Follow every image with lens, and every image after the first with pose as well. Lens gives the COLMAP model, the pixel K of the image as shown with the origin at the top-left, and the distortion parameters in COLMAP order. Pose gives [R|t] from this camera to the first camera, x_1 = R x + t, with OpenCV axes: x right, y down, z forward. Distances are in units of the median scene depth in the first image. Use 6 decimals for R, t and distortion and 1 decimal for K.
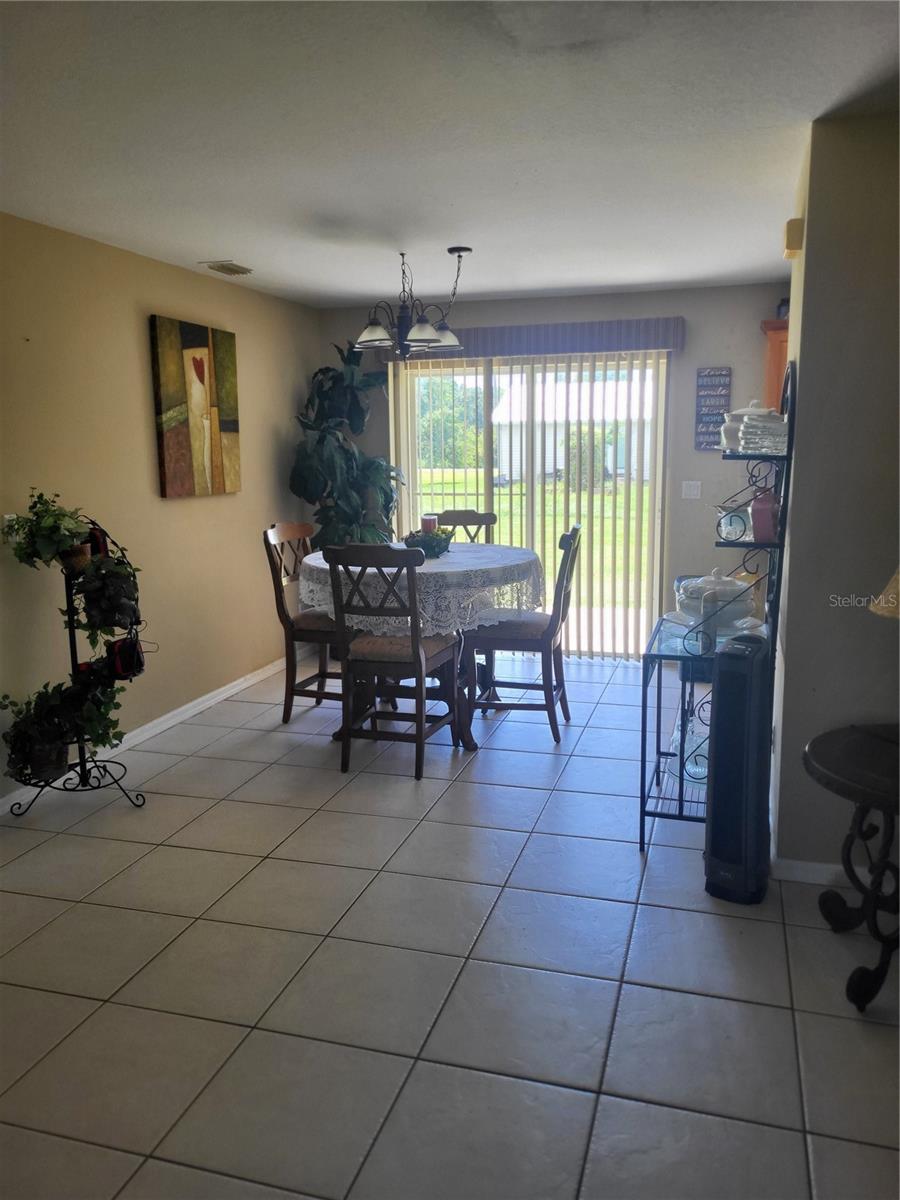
lens RADIAL K [[919.5, 0, 460.6], [0, 919.5, 603.7], [0, 0, 1]] dist [0.053275, -0.039593]
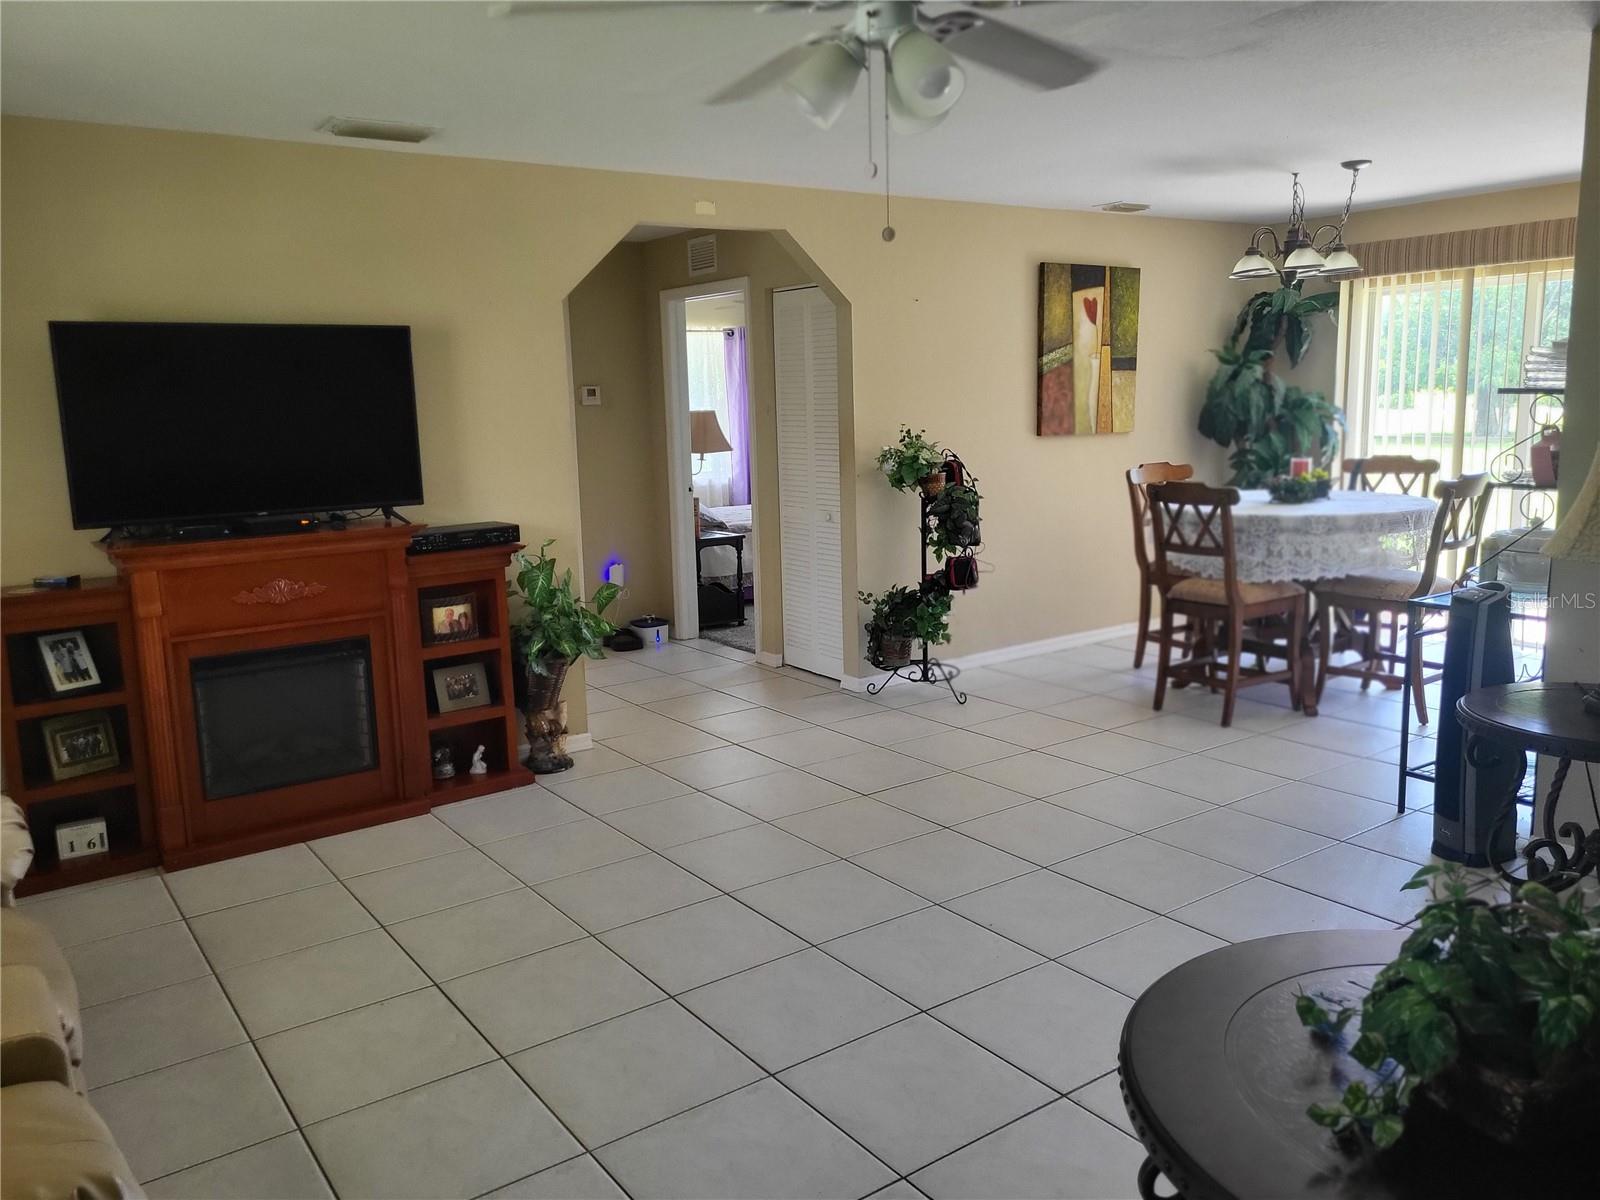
lens RADIAL K [[1226.0, 0, 808.4], [0, 1226.0, 611.5], [0, 0, 1]] dist [0.053275, -0.039593]
pose [[0.789399, 0.098013, -0.606006, 0.355570], [-0.088286, 0.995036, 0.045930, 0.045120], [0.607499, 0.017245, 0.794133, -0.278890]]
